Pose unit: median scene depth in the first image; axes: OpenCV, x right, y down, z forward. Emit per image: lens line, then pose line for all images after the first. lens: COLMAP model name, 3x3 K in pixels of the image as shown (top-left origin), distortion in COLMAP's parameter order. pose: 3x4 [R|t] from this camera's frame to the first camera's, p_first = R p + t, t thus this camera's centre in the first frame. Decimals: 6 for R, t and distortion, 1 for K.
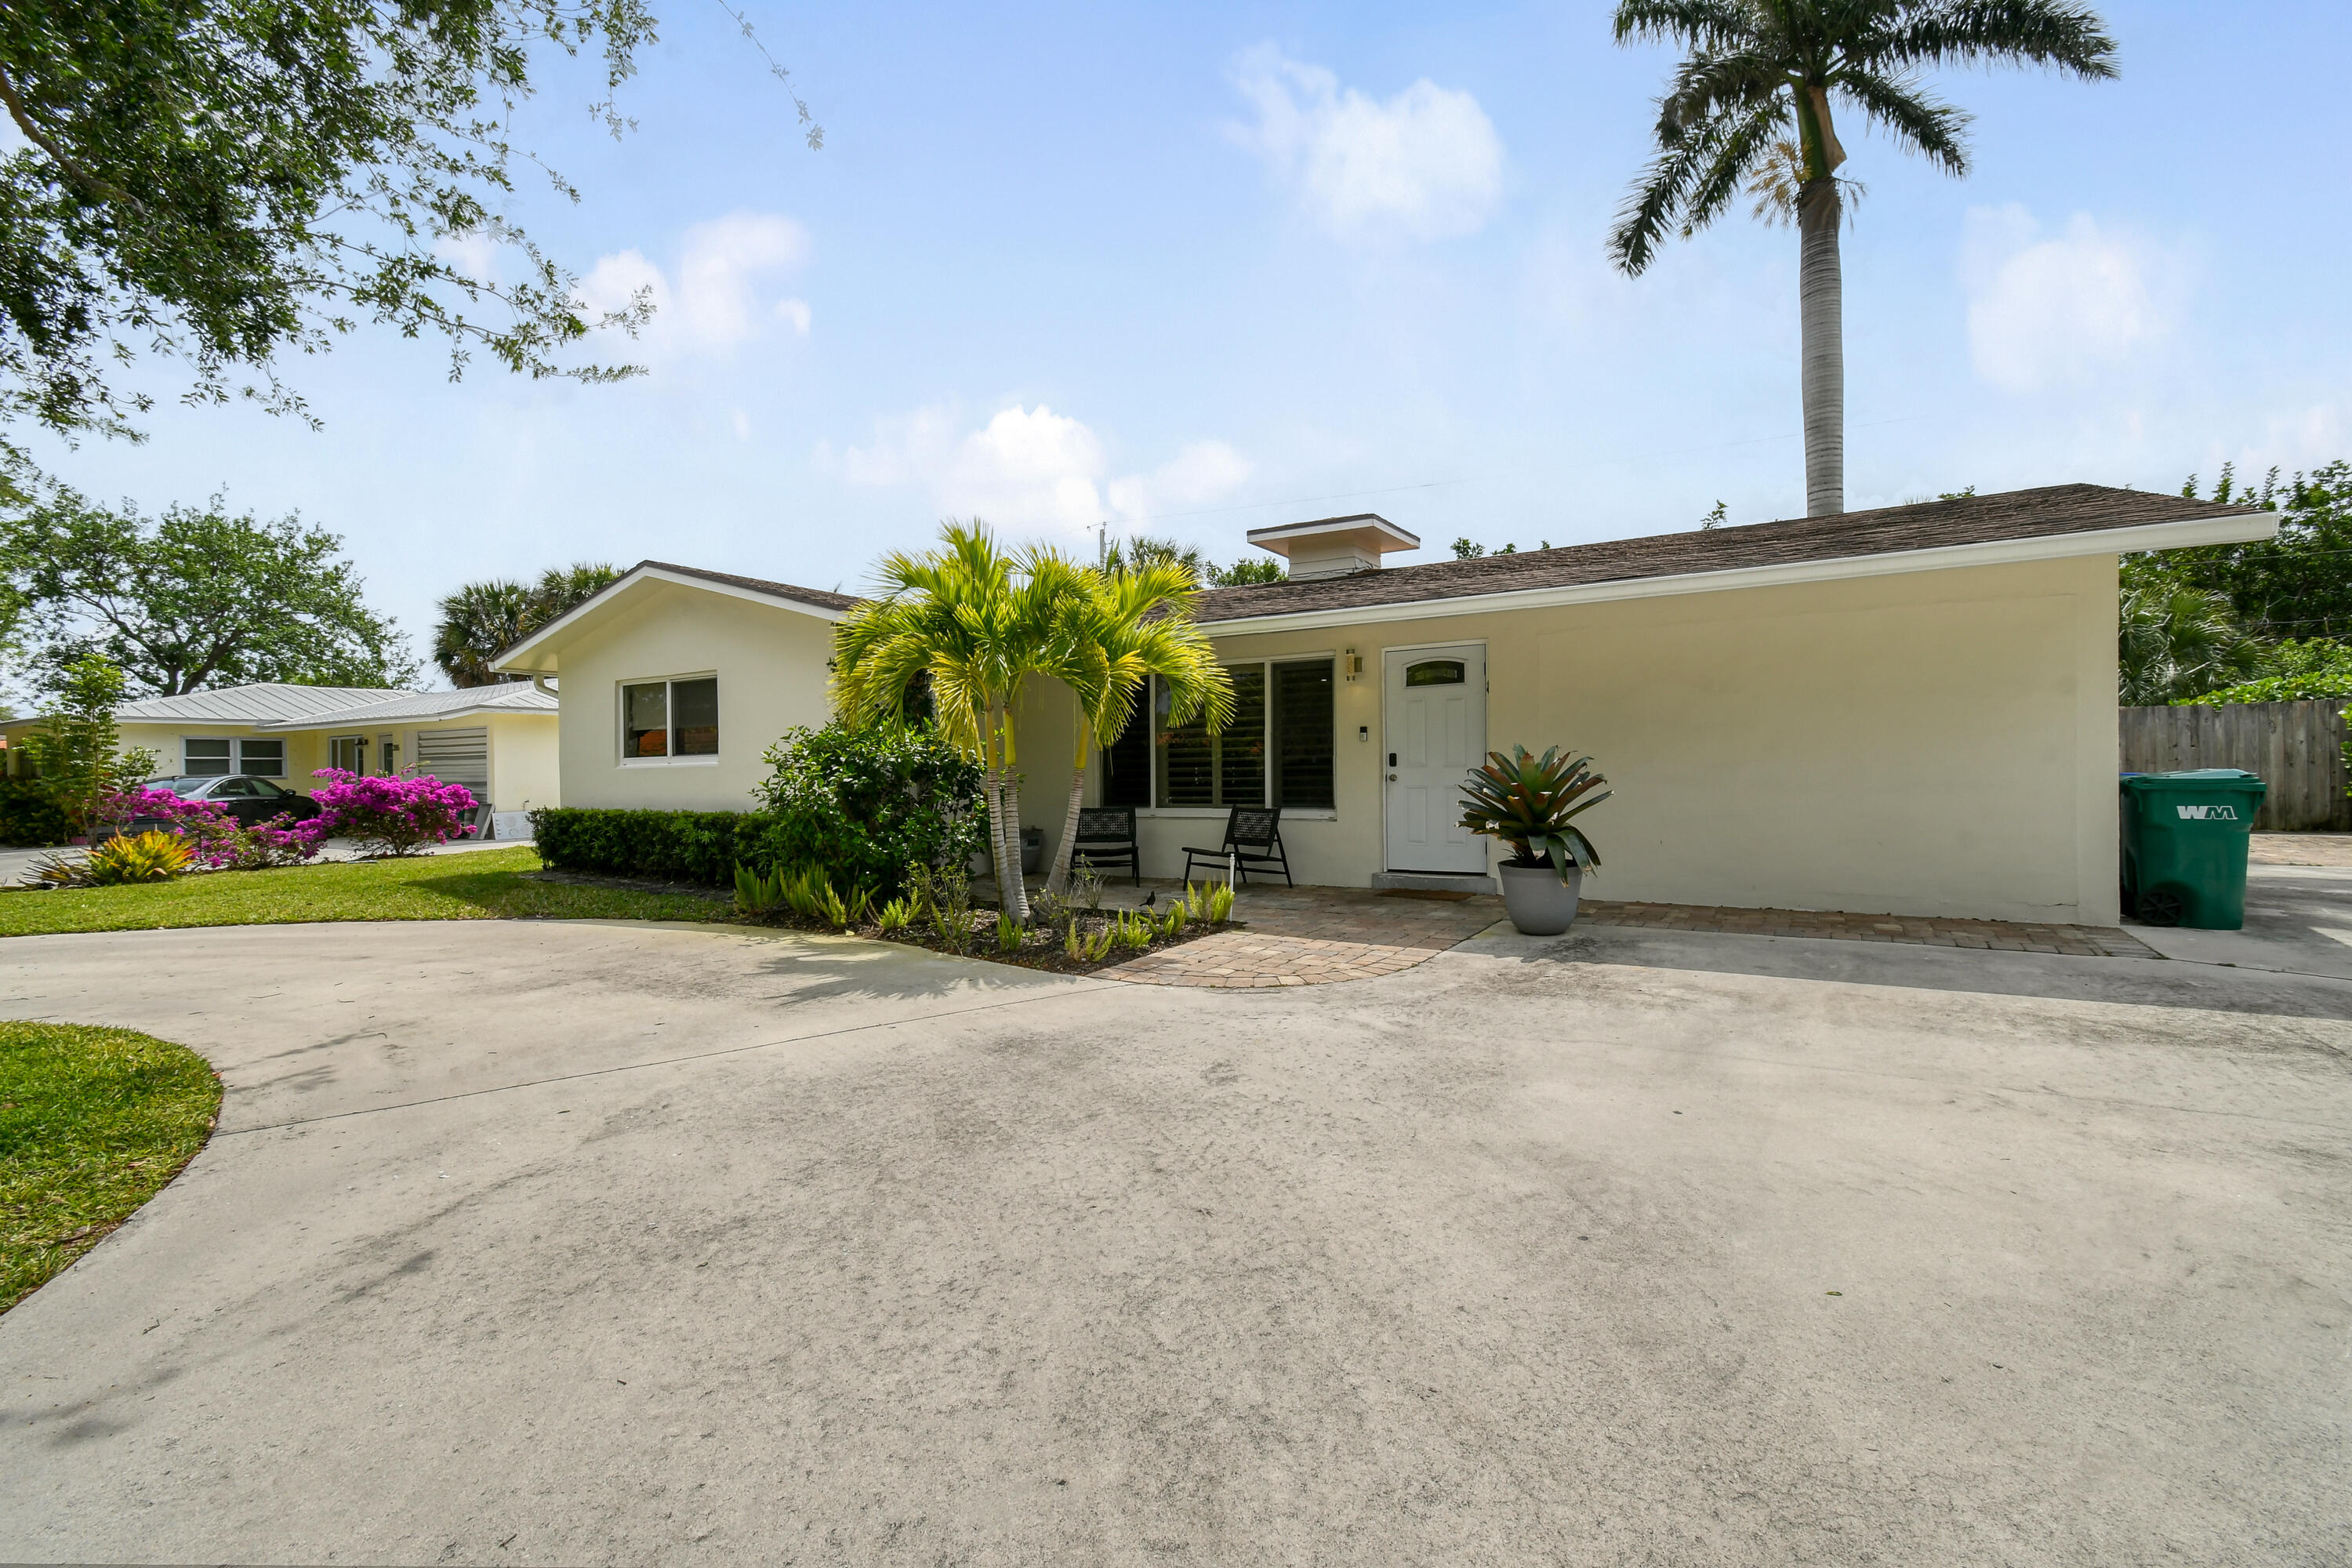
lens RADIAL K [[1055.2, 0, 1136.1], [0, 1055.2, 794.8], [0, 0, 1]] dist [-0.000830, 0.000725]
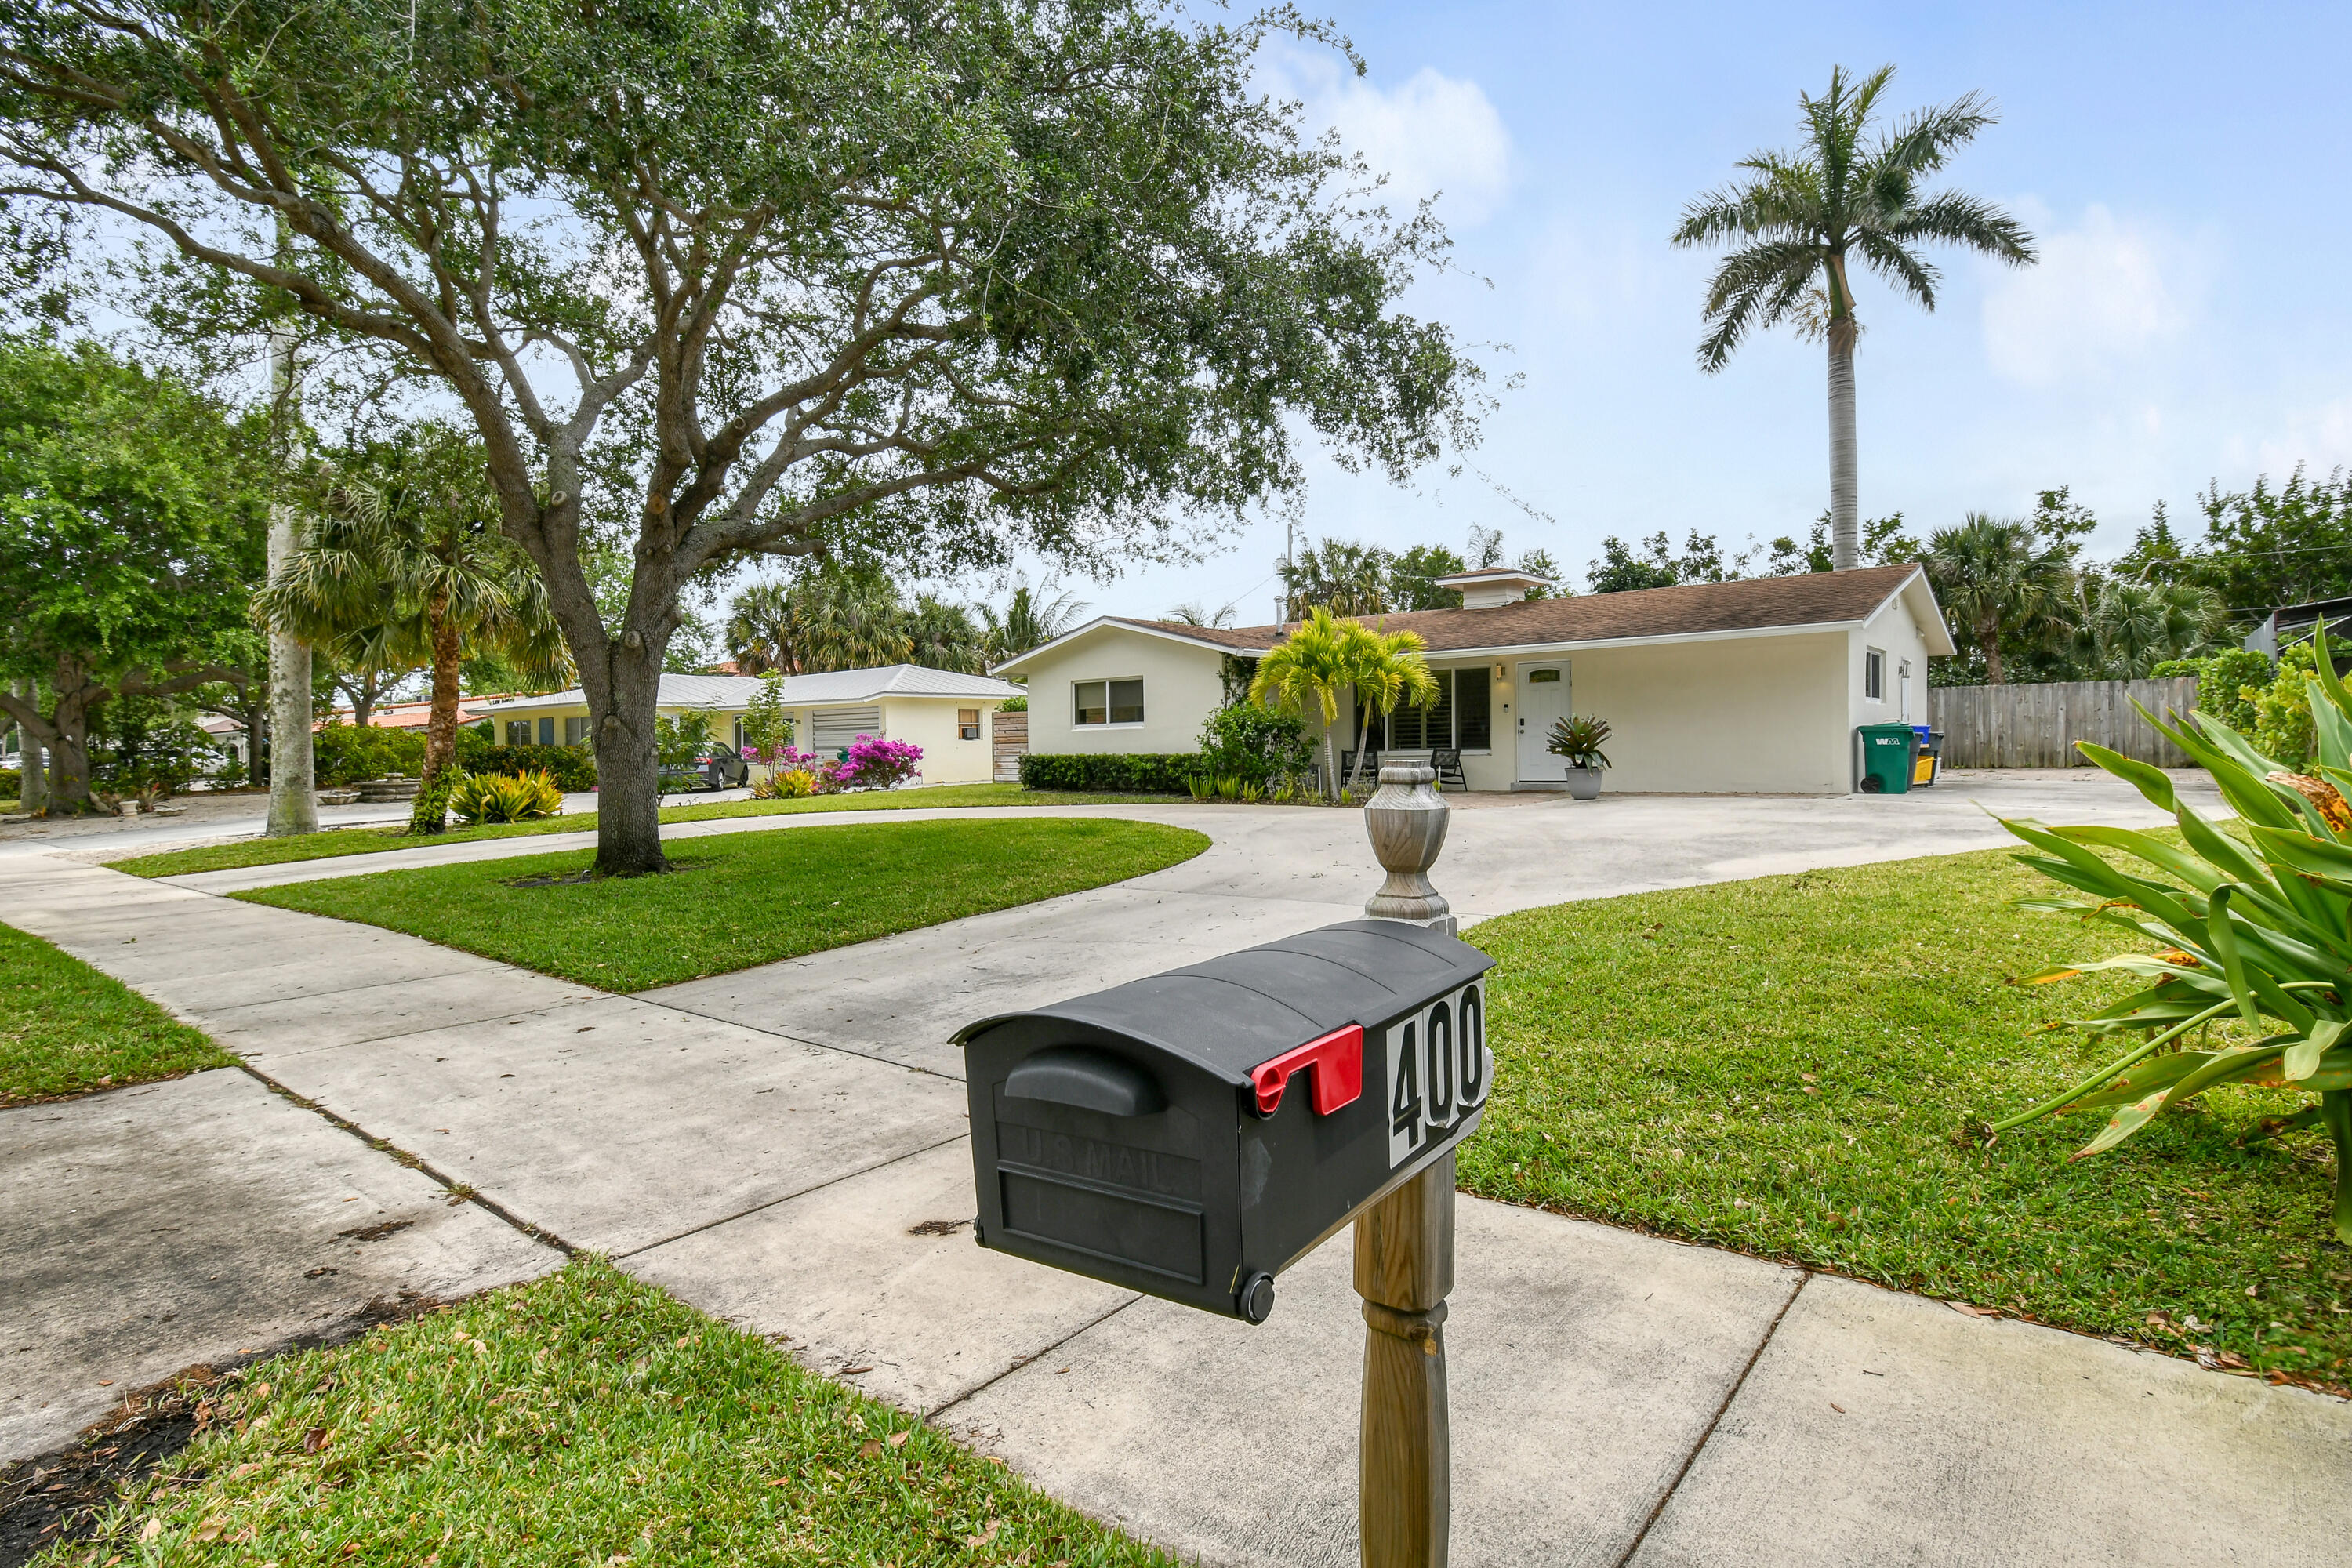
lens RADIAL K [[1171.1, 0, 1145.1], [0, 1171.1, 810.0], [0, 0, 1]] dist [-0.012622, 0.001565]
pose [[0.993852, 0.000159, -0.110719, -0.170829], [0.003607, 0.999422, 0.033808, 0.044788], [0.110660, -0.034000, 0.993277, -1.013454]]
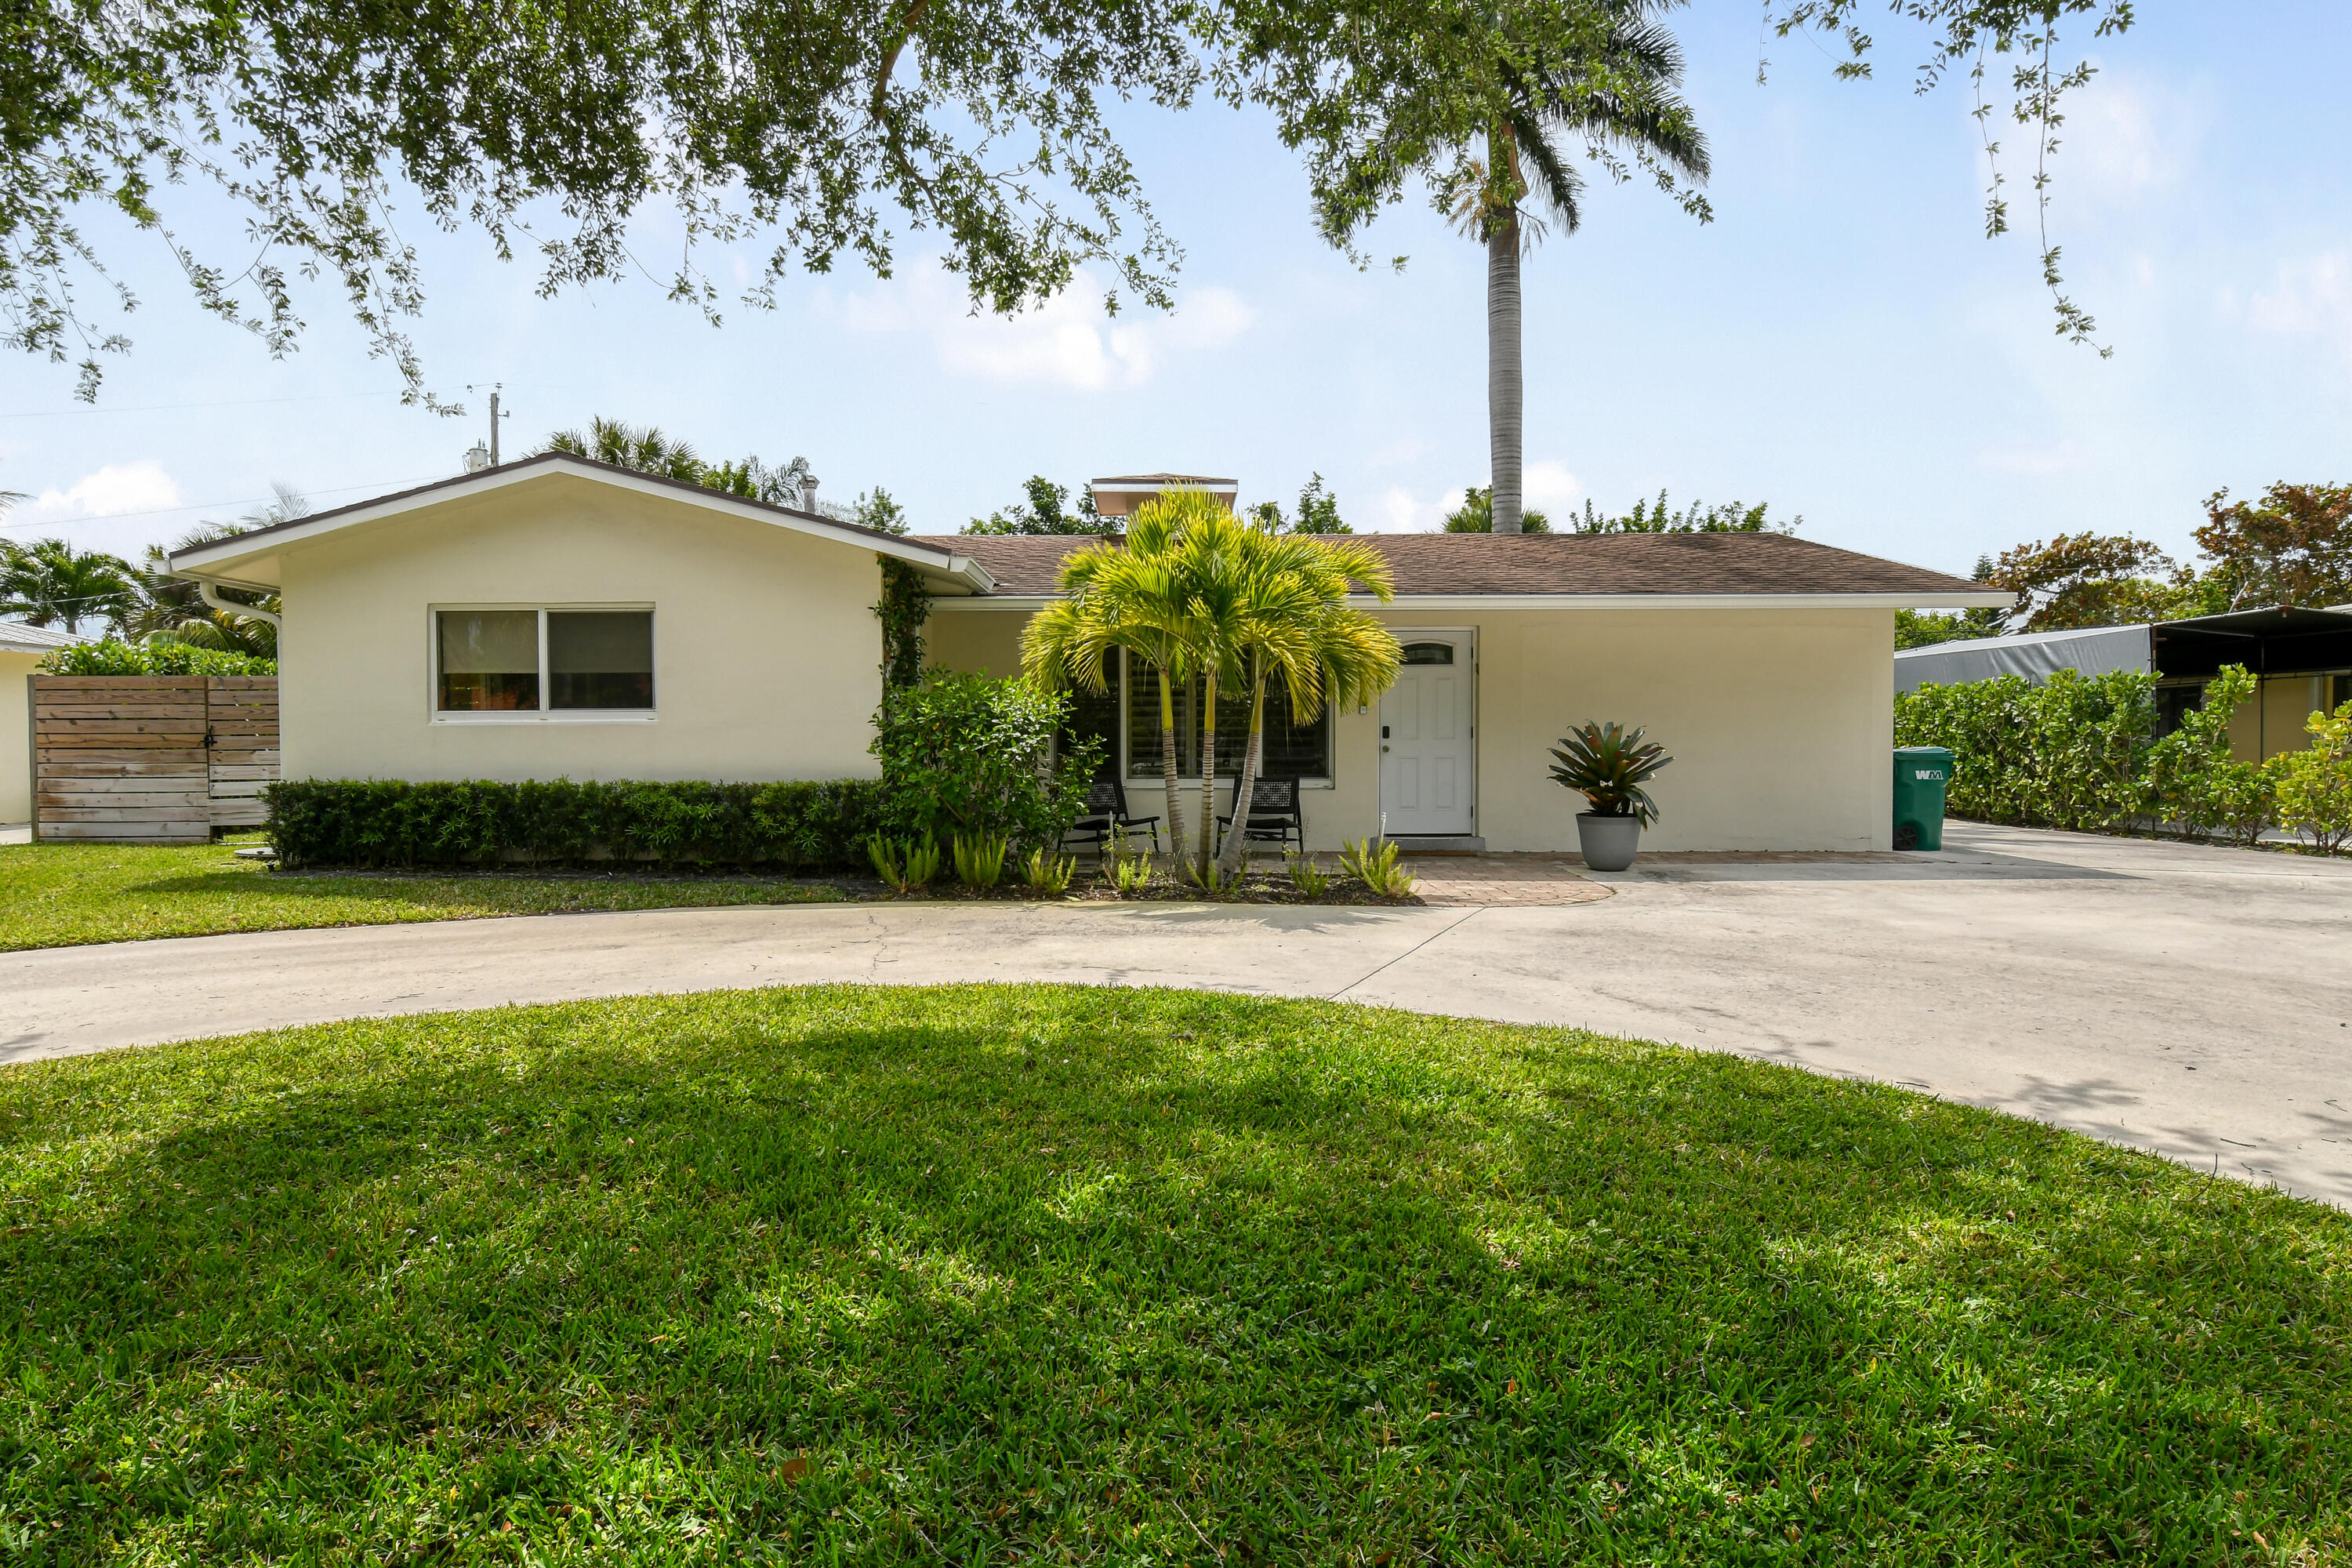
lens RADIAL K [[1499.5, 0, 1187.3], [0, 1499.5, 763.6], [0, 0, 1]] dist [-0.006769, -0.000886]
pose [[0.836735, 0.008847, 0.547537, -0.678961], [0.003087, 0.999777, -0.020872, 0.026602], [-0.547599, 0.019155, 0.836521, -0.147527]]
